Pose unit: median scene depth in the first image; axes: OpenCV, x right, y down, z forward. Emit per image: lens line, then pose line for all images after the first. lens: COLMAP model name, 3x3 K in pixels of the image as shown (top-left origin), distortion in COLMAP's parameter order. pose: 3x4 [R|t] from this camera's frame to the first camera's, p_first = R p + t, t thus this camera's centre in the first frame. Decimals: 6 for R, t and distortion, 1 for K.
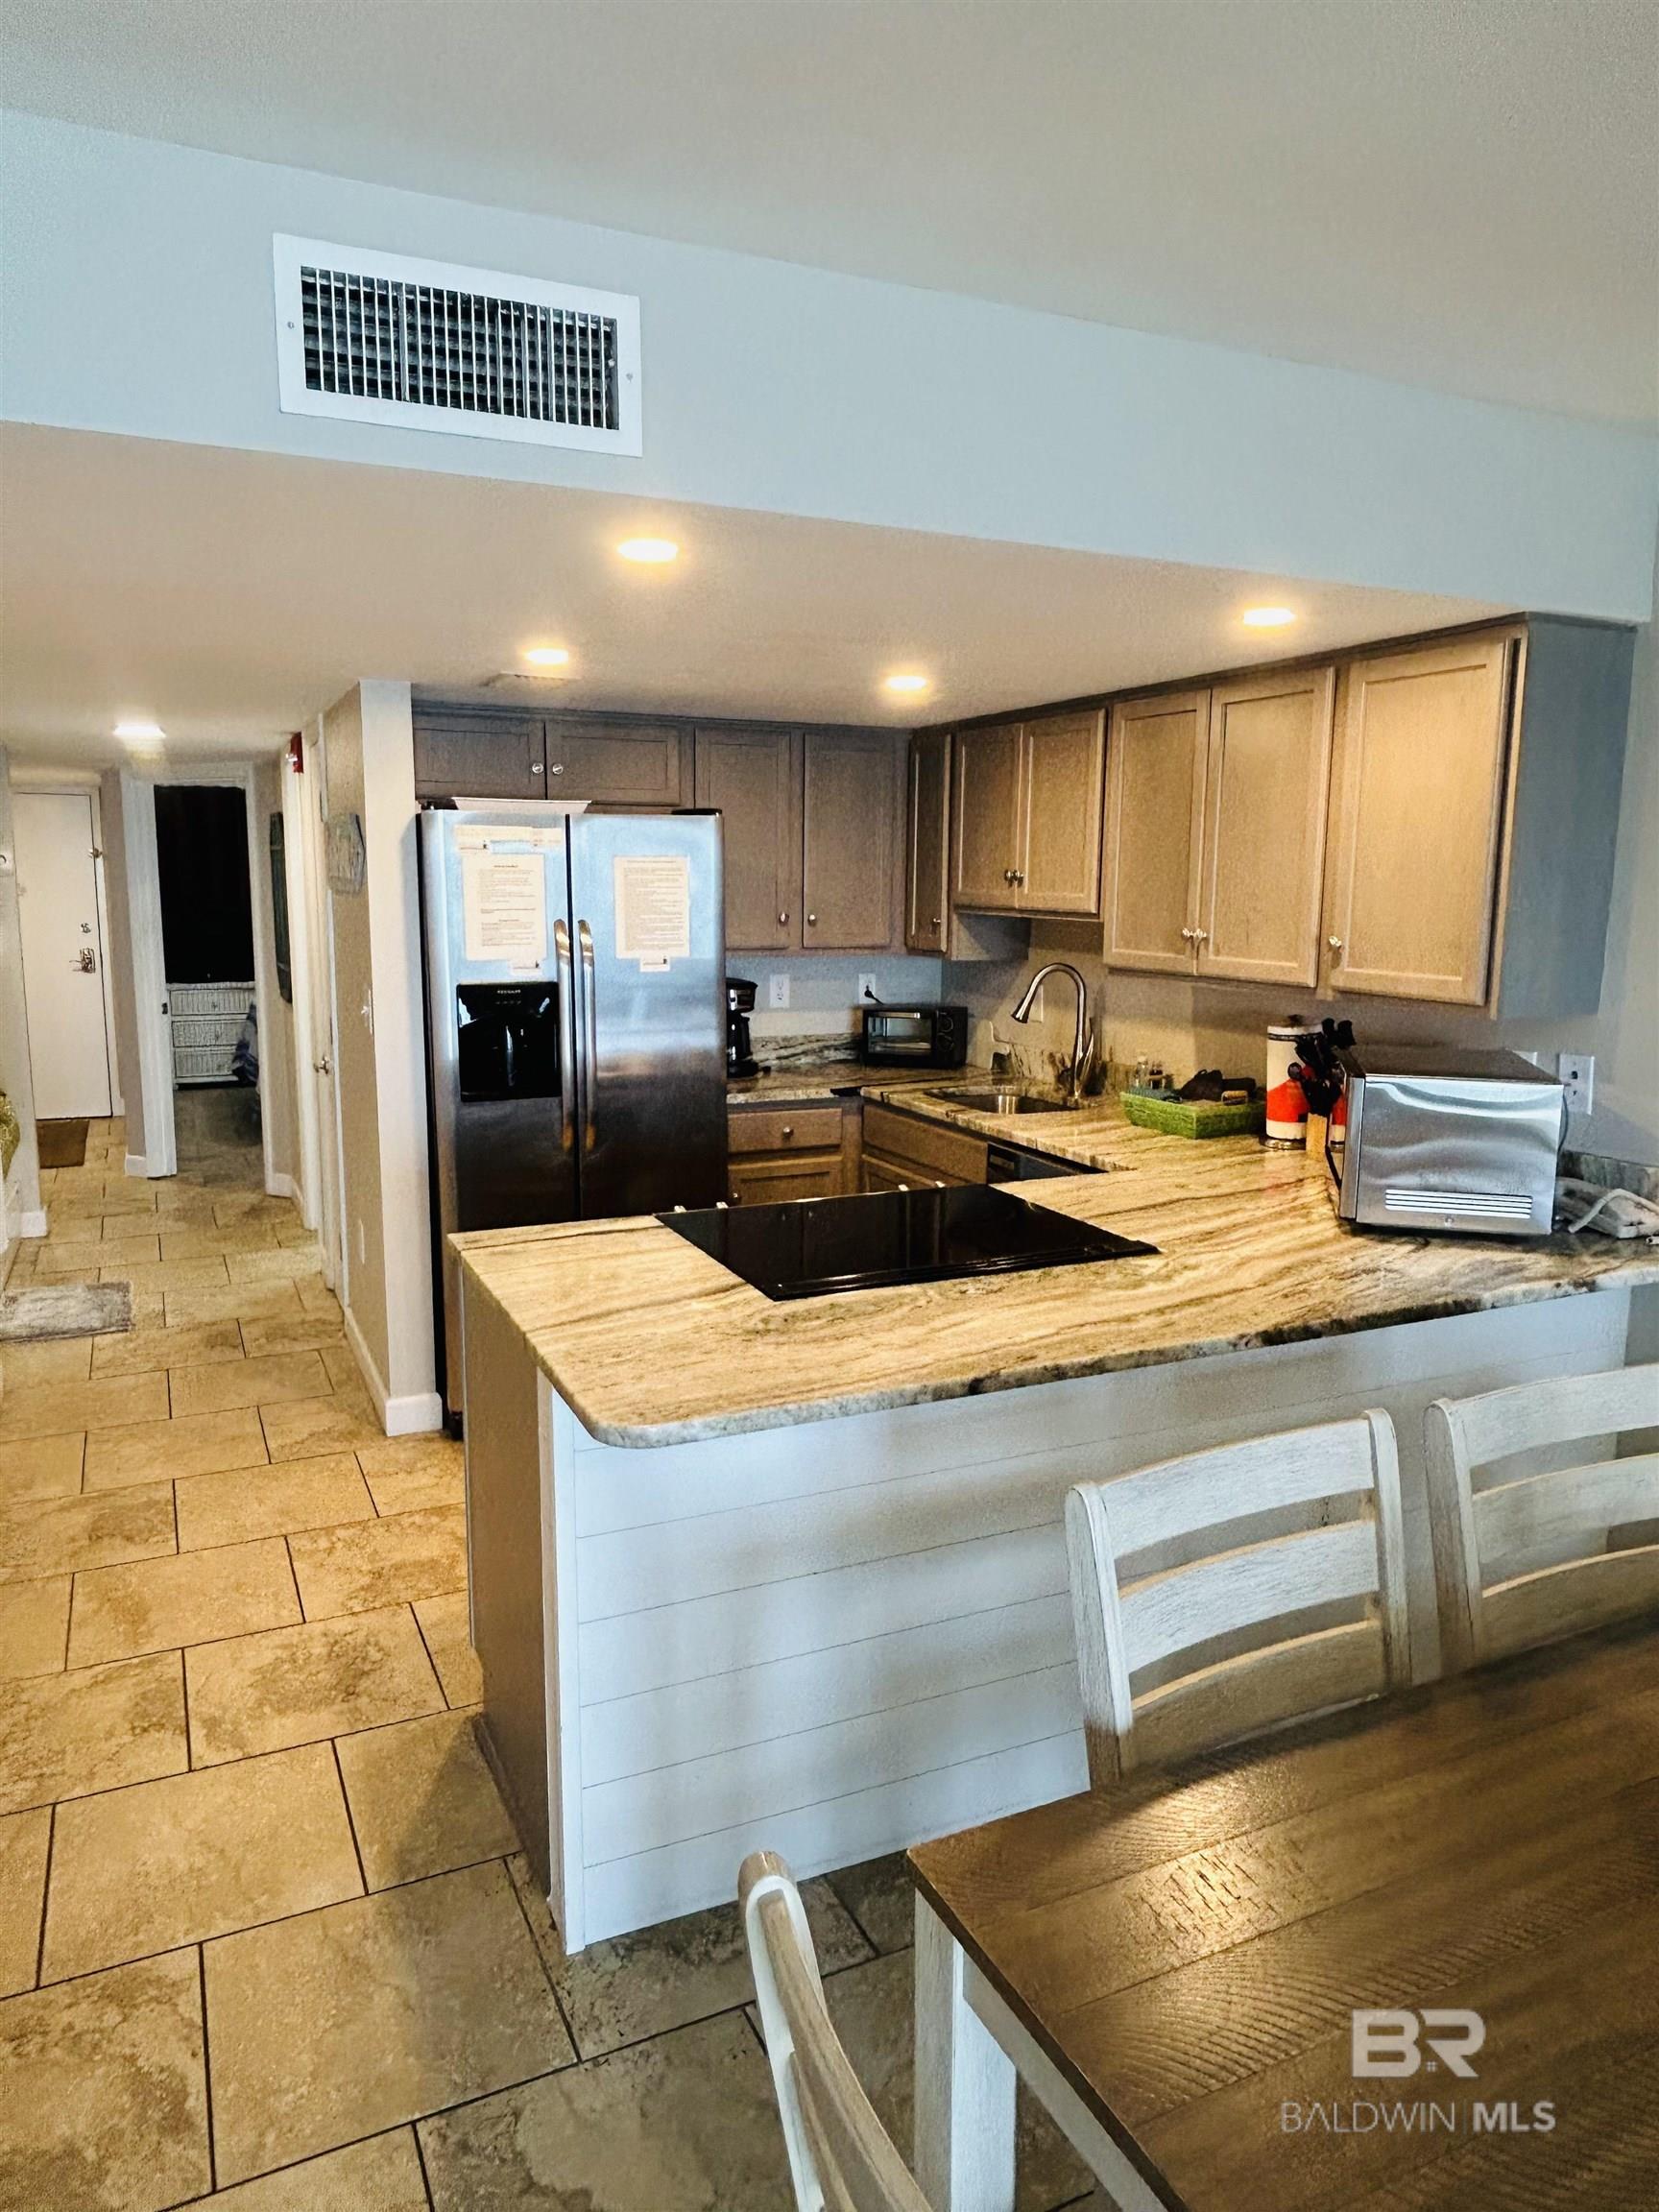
lens RADIAL K [[1430.3, 0, 829.5], [0, 1430.3, 1106.0], [0, 0, 1]] dist [0.001354, 0.000363]
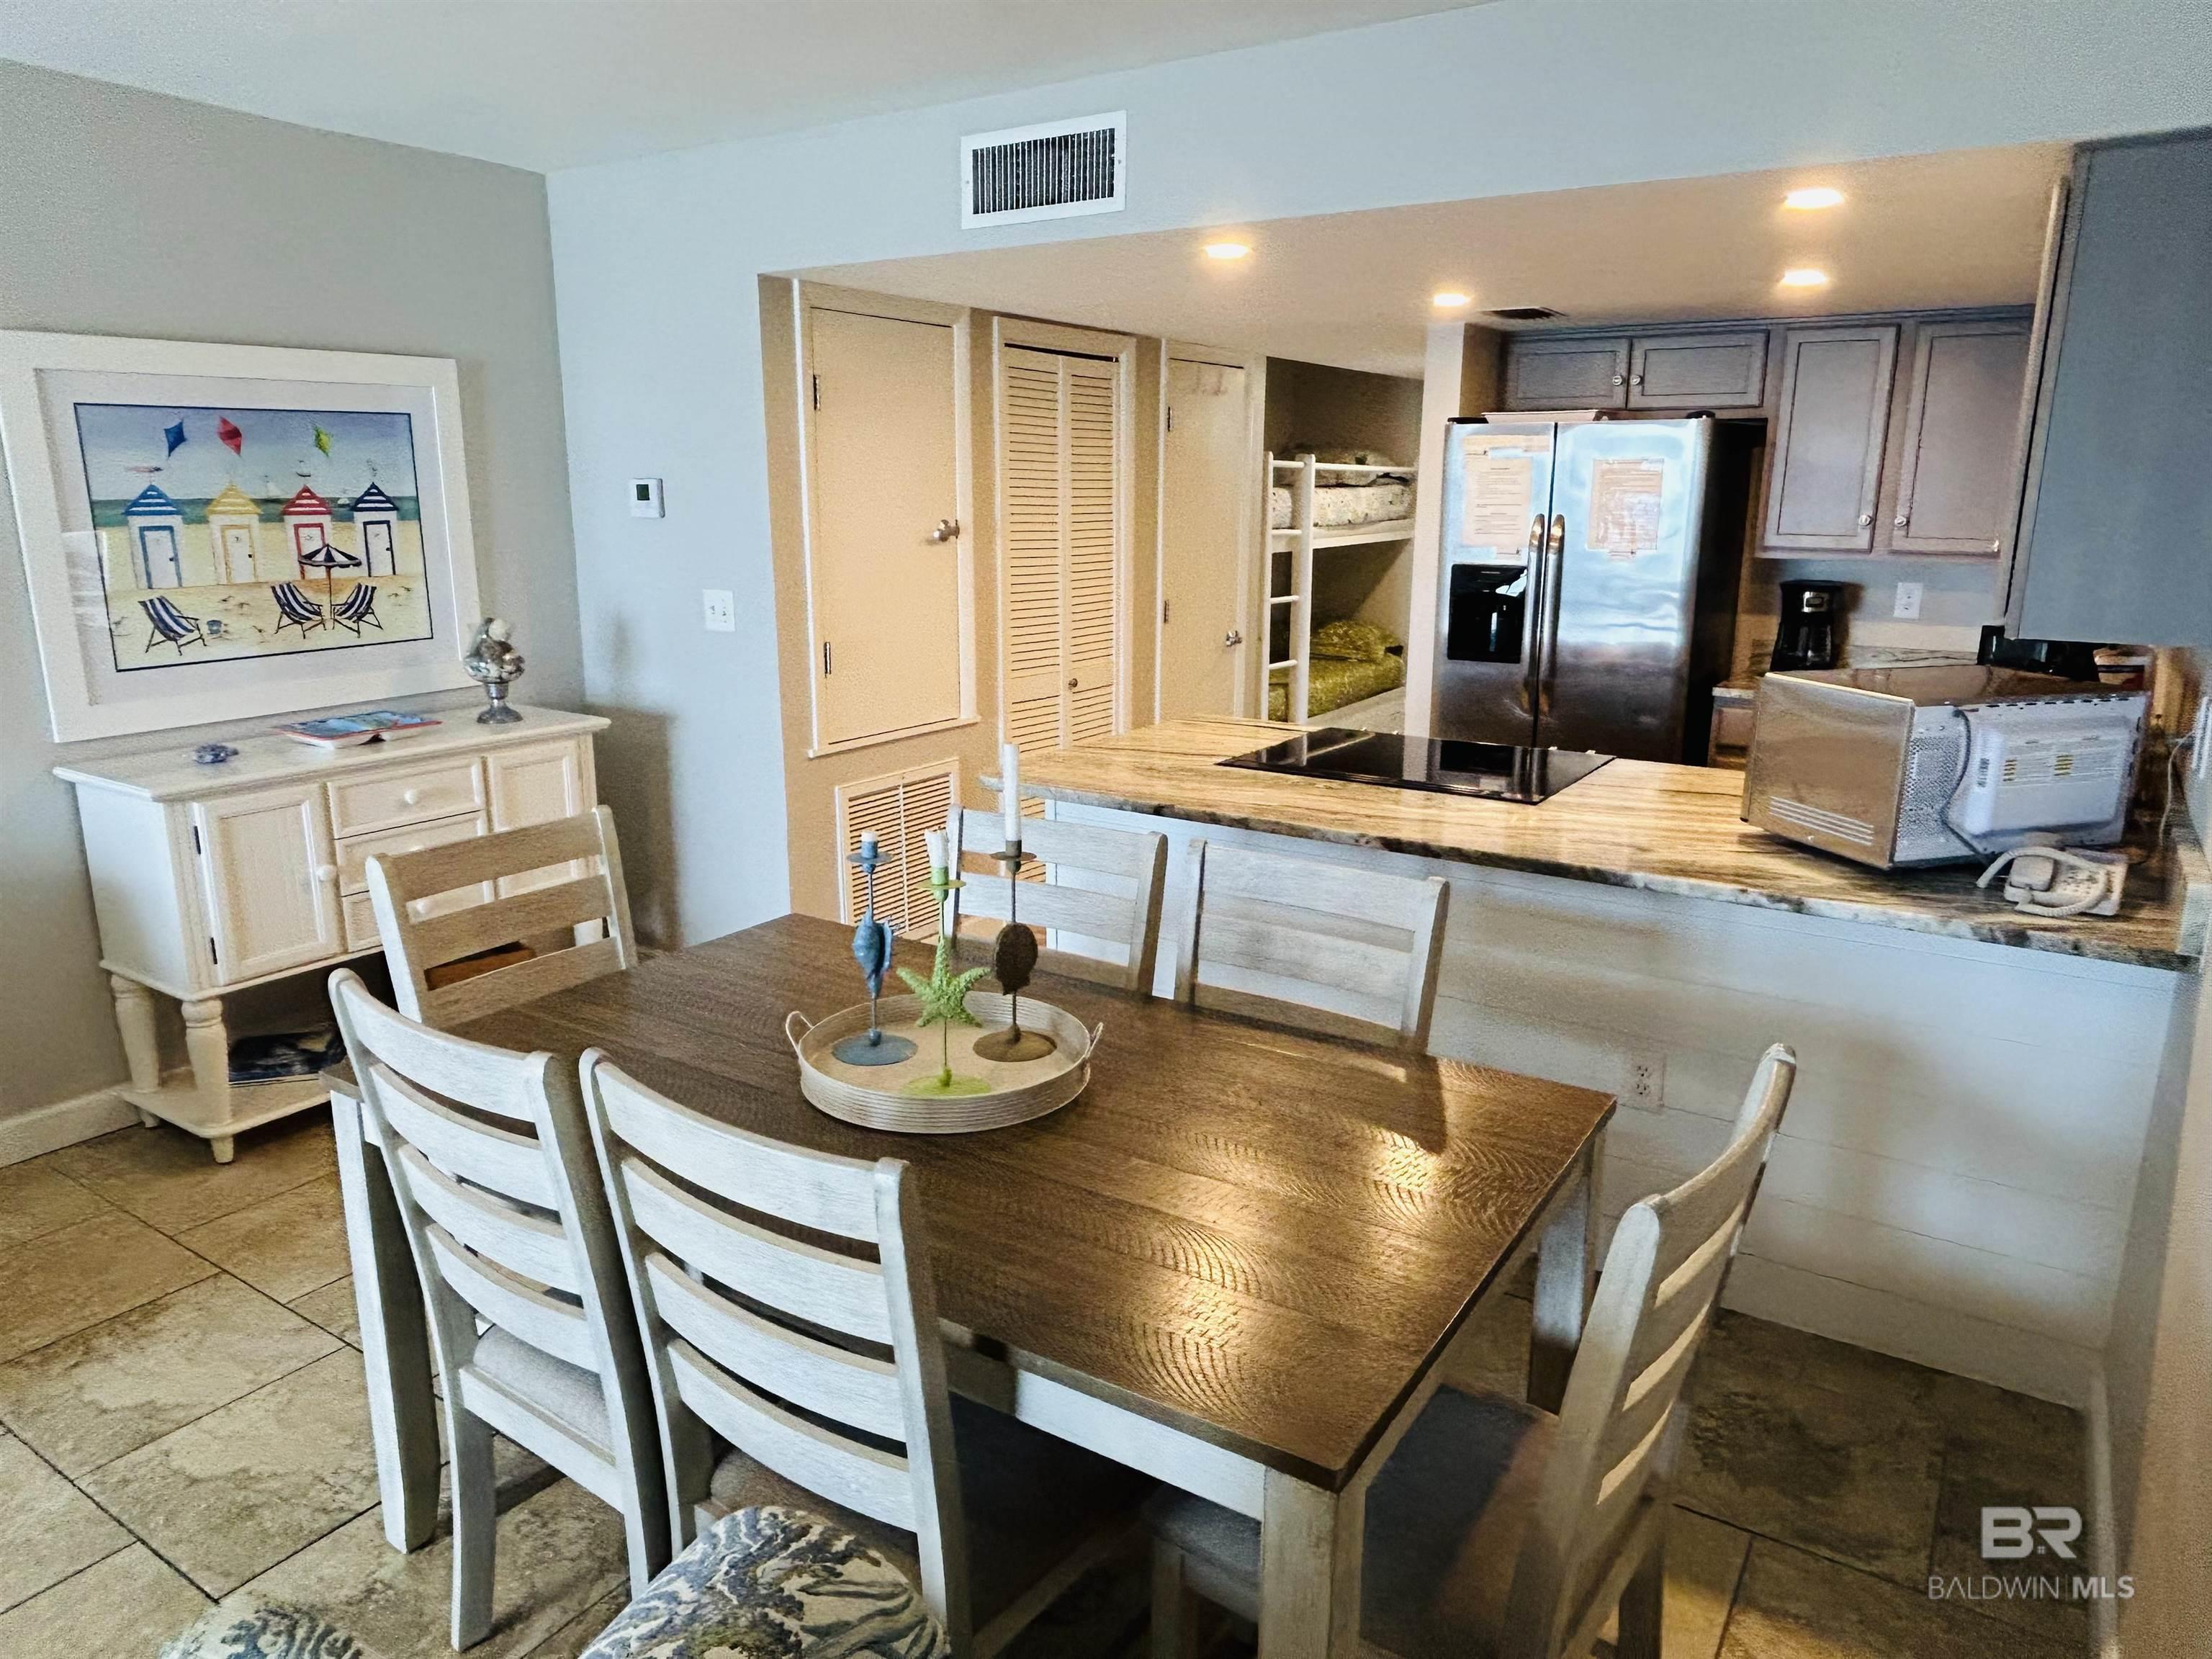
lens RADIAL K [[1430.3, 0, 1106.0], [0, 1430.3, 829.5], [0, 0, 1]] dist [0.001354, 0.000363]
pose [[0.522835, 0.198091, -0.829098, 1.066475], [-0.135779, 0.979559, 0.148416, -0.001959], [0.841551, 0.034978, 0.539044, 0.104814]]
